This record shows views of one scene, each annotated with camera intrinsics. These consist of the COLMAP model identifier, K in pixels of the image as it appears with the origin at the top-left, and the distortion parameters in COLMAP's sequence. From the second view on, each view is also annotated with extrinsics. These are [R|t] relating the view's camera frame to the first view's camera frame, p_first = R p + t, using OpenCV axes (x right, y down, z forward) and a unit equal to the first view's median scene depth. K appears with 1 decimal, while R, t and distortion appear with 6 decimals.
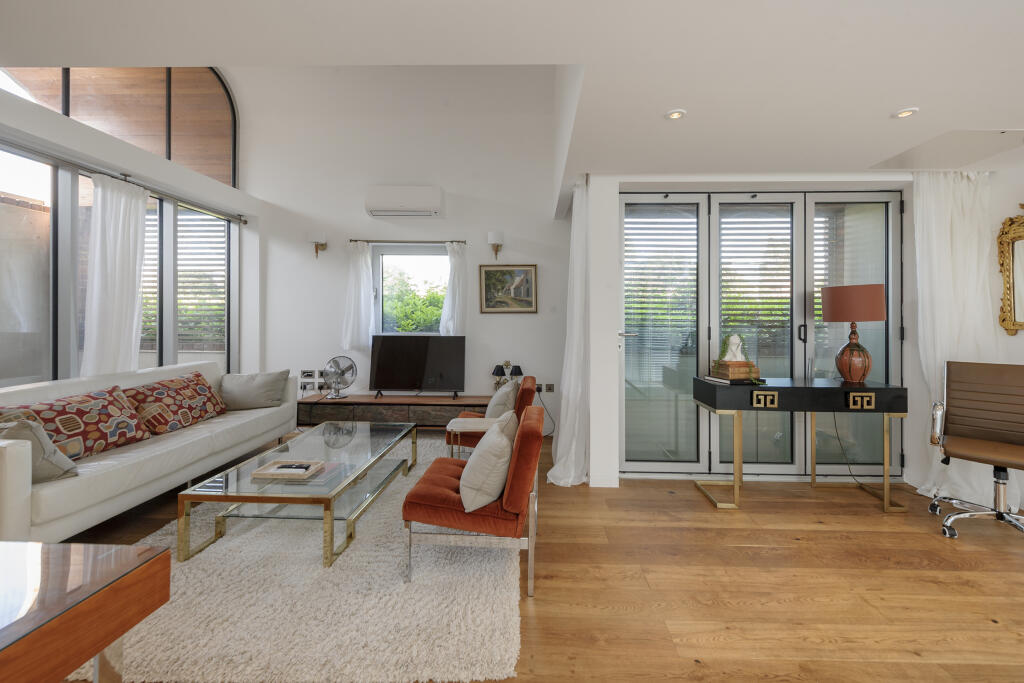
lens RADIAL K [[424.3, 0, 515.4], [0, 424.3, 317.4], [0, 0, 1]] dist [0.000518, -0.000255]
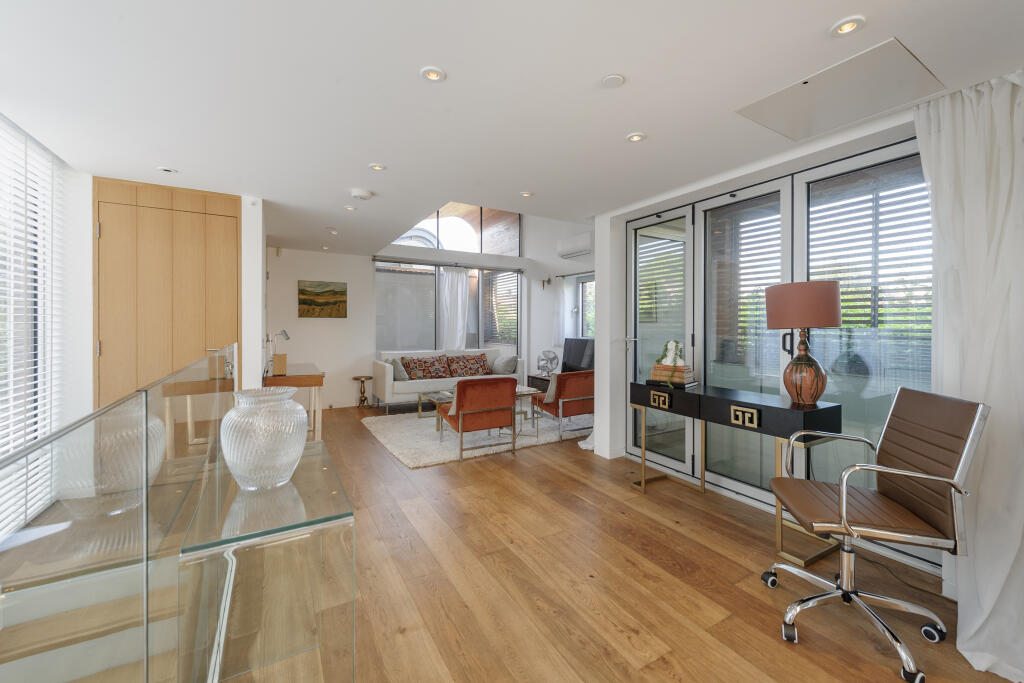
lens RADIAL K [[403.7, 0, 514.2], [0, 403.7, 330.1], [0, 0, 1]] dist [0.000458, -0.000073]
pose [[0.531469, 0.006666, -0.847051, 1.144353], [-0.002865, 0.999977, 0.006072, 0.008889], [0.847073, -0.000801, 0.531476, 0.122052]]
